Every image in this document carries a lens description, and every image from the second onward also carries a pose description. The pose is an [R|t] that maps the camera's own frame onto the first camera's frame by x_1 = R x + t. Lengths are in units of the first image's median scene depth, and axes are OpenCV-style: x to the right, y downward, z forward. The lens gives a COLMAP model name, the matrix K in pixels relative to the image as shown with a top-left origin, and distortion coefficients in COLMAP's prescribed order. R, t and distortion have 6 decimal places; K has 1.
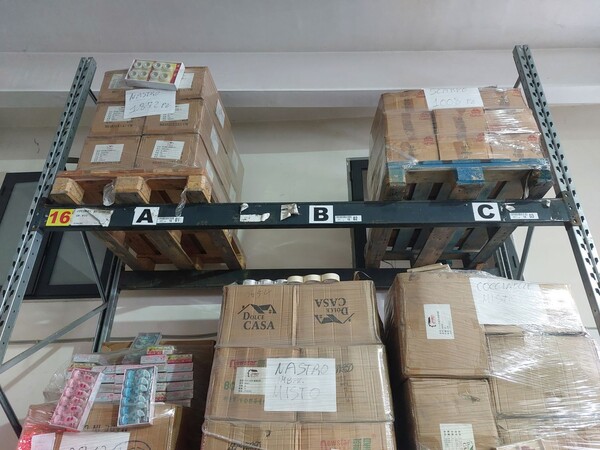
lens RADIAL K [[427.8, 0, 298.5], [0, 427.8, 227.7], [0, 0, 1]] dist [0.075730, -0.071008]
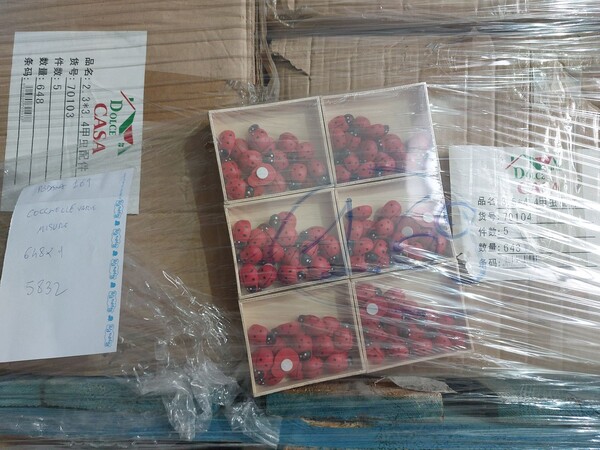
lens RADIAL K [[427.8, 0, 300.3], [0, 427.8, 223.6], [0, 0, 1]] dist [0.075730, -0.071008]
pose [[0.998329, 0.017973, 0.054928, 0.355132], [-0.038785, 0.912967, 0.406186, 0.340234], [-0.042847, -0.407638, 0.912138, 0.569962]]
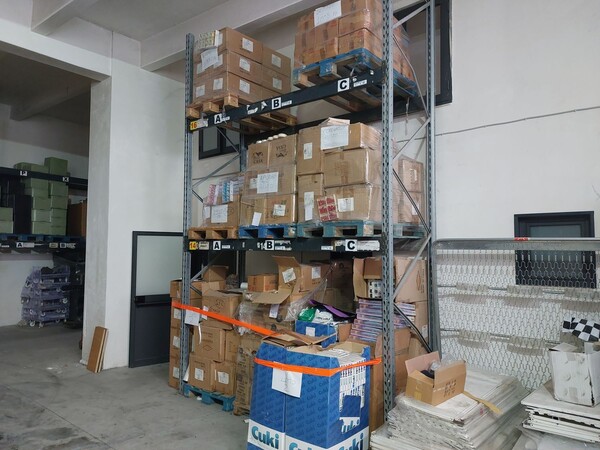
lens RADIAL K [[427.8, 0, 299.6], [0, 427.8, 225.5], [0, 0, 1]] dist [0.075730, -0.071008]
pose [[0.810174, -0.033605, -0.585225, 1.335642], [0.275927, 0.902698, 0.330153, -0.154279], [0.517186, -0.428961, 0.740615, -0.712320]]
